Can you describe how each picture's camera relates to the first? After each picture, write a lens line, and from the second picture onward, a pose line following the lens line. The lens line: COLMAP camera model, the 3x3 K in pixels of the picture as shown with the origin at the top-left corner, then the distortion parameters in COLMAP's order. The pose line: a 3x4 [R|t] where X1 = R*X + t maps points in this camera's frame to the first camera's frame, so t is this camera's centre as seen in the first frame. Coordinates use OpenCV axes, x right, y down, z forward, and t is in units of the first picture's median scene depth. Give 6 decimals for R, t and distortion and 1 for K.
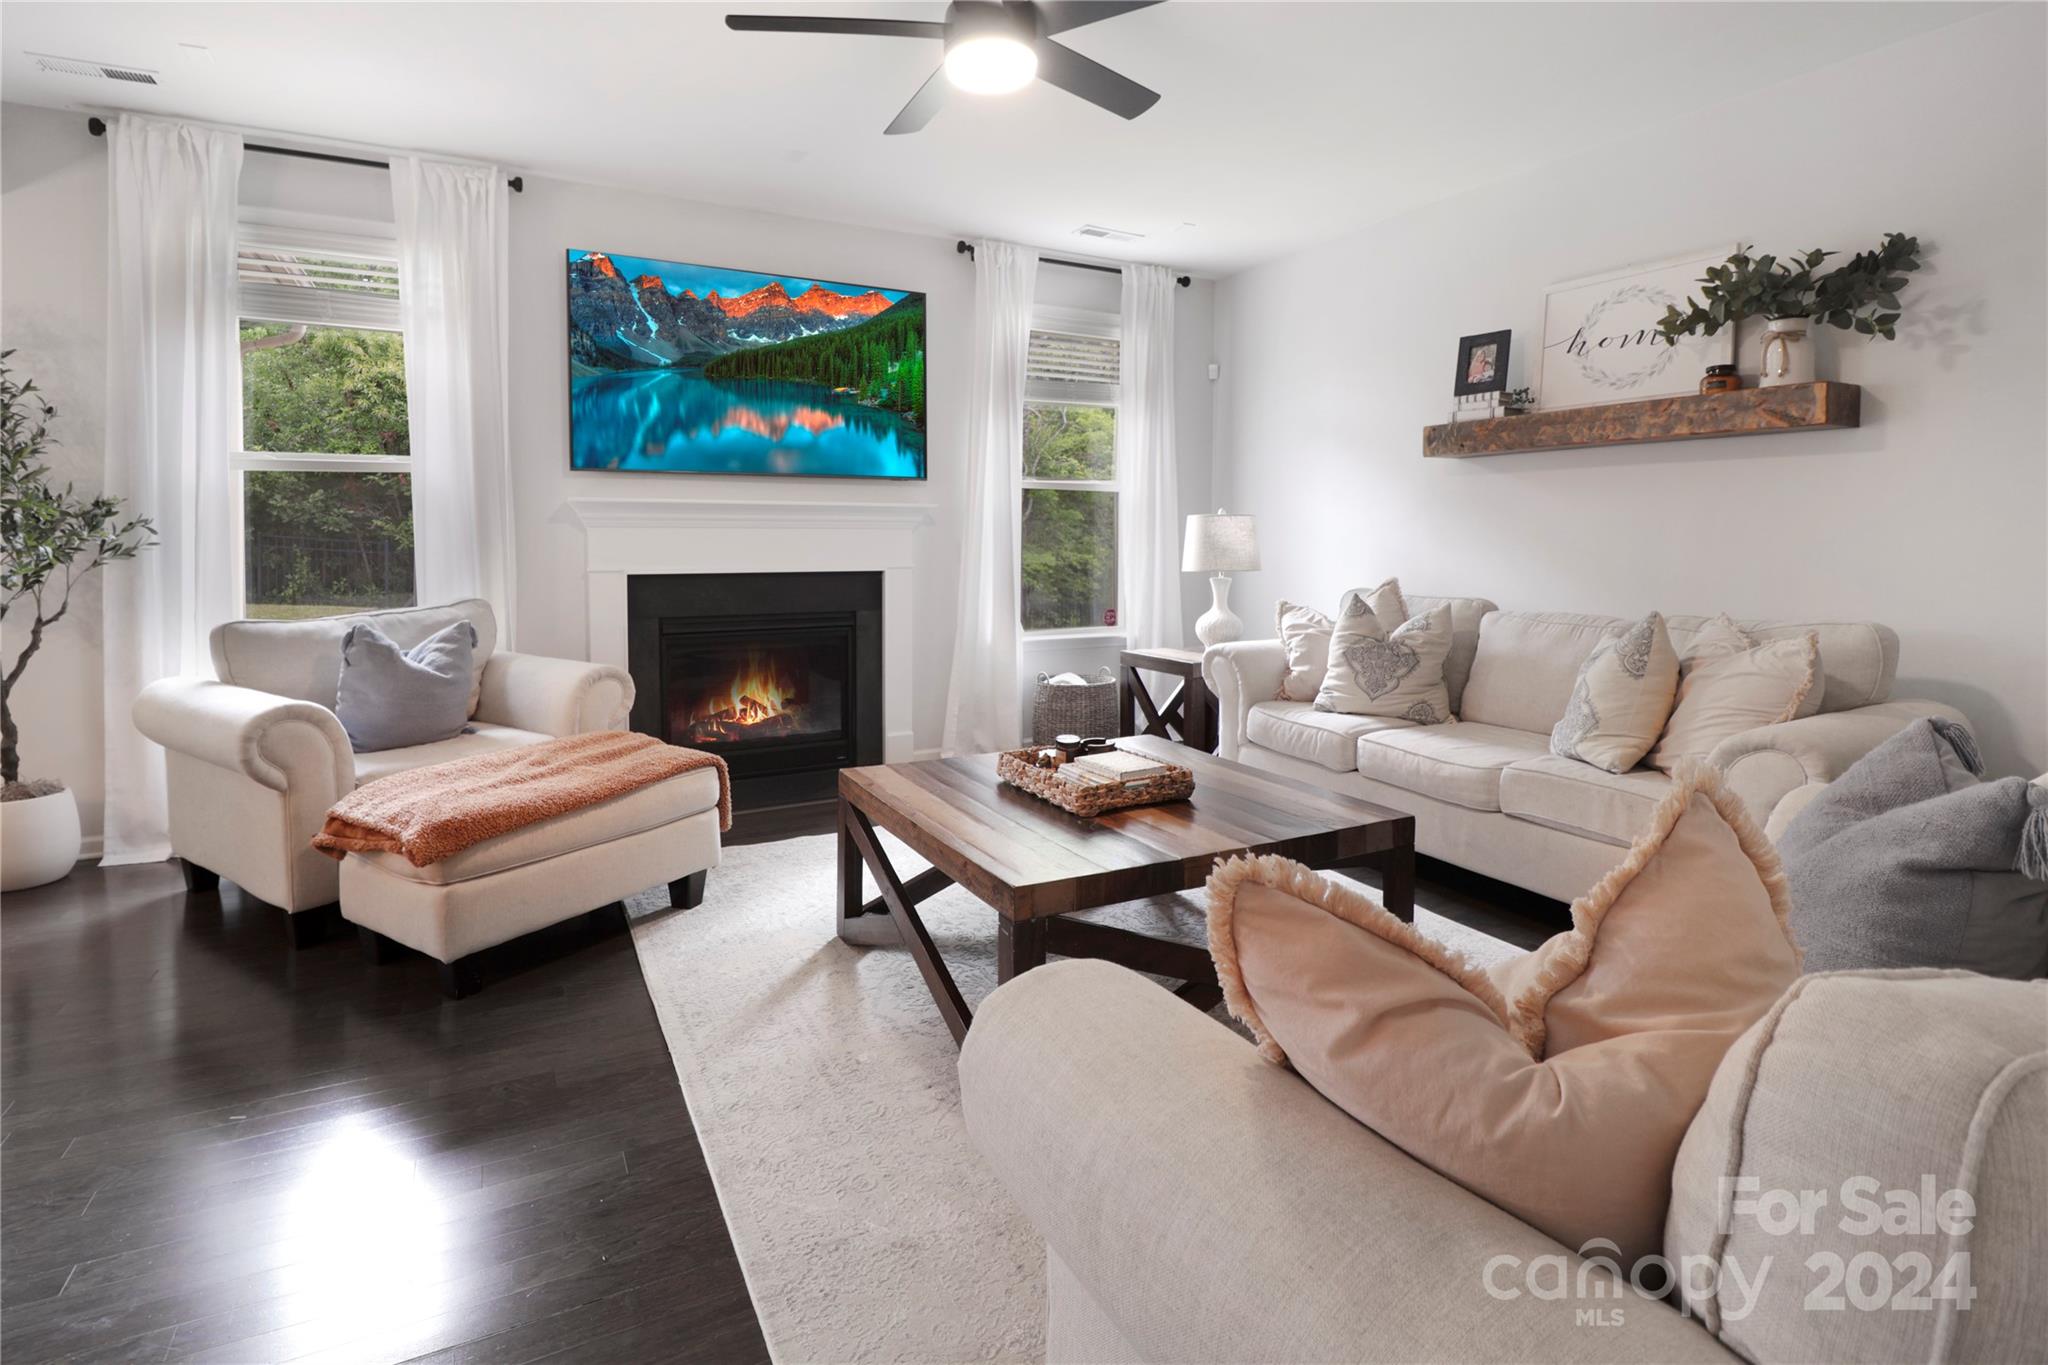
lens RADIAL K [[992.5, 0, 1017.9], [0, 992.5, 559.8], [0, 0, 1]] dist [0.002567, -0.021560]
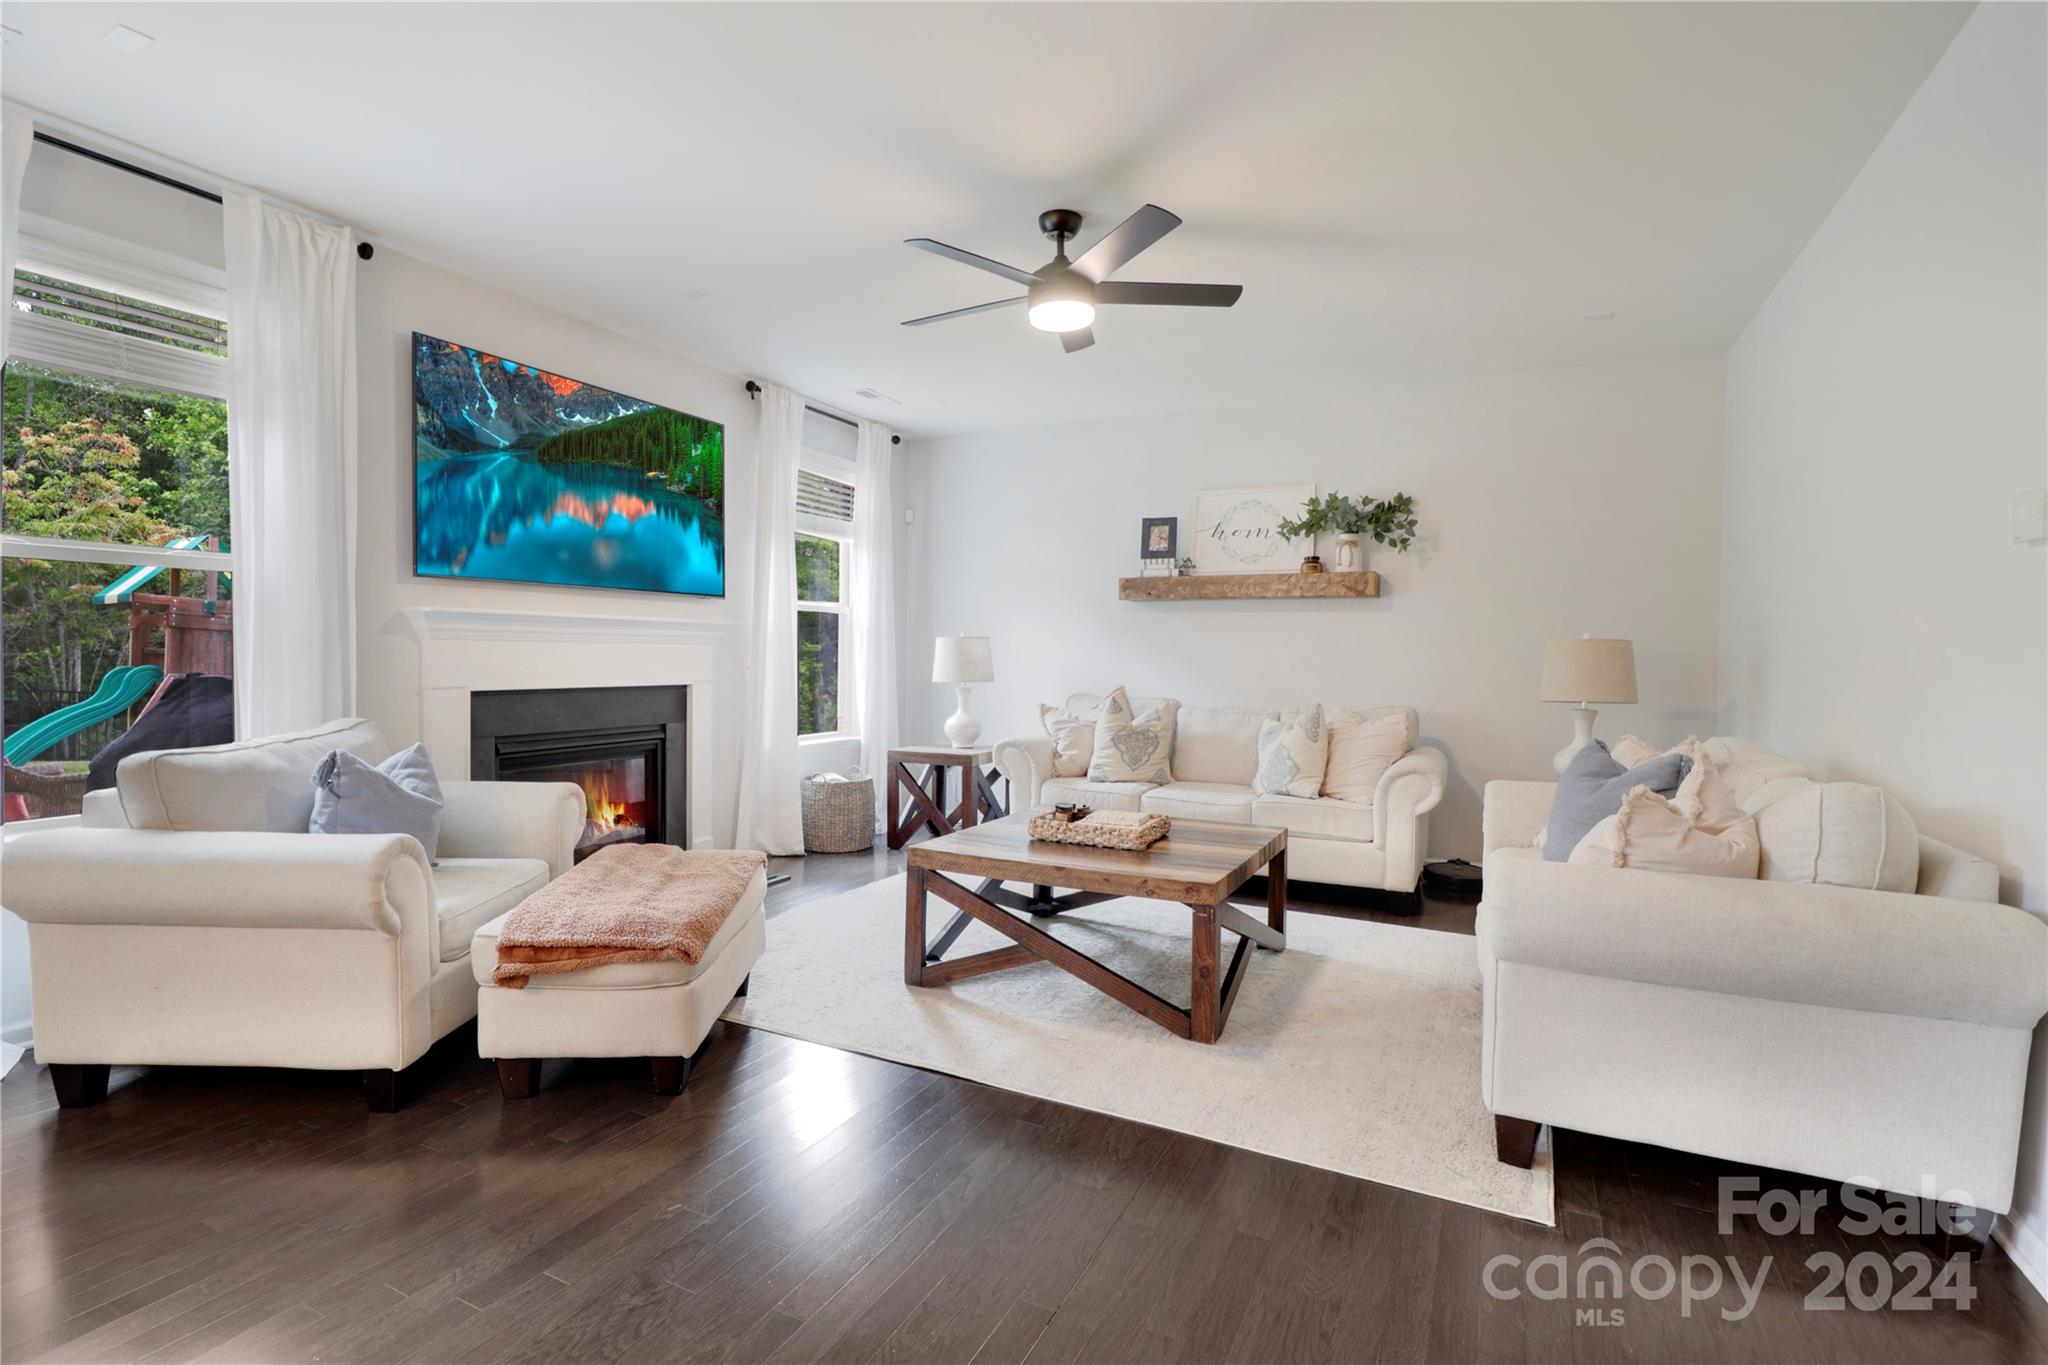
lens RADIAL K [[946.3, 0, 1026.5], [0, 946.3, 657.5], [0, 0, 1]] dist [-0.000225, -0.013151]
pose [[0.814858, 0.006036, 0.579629, -0.516836], [0.002611, 0.999897, -0.014083, -0.002609], [-0.579654, 0.012989, 0.814759, -0.022024]]
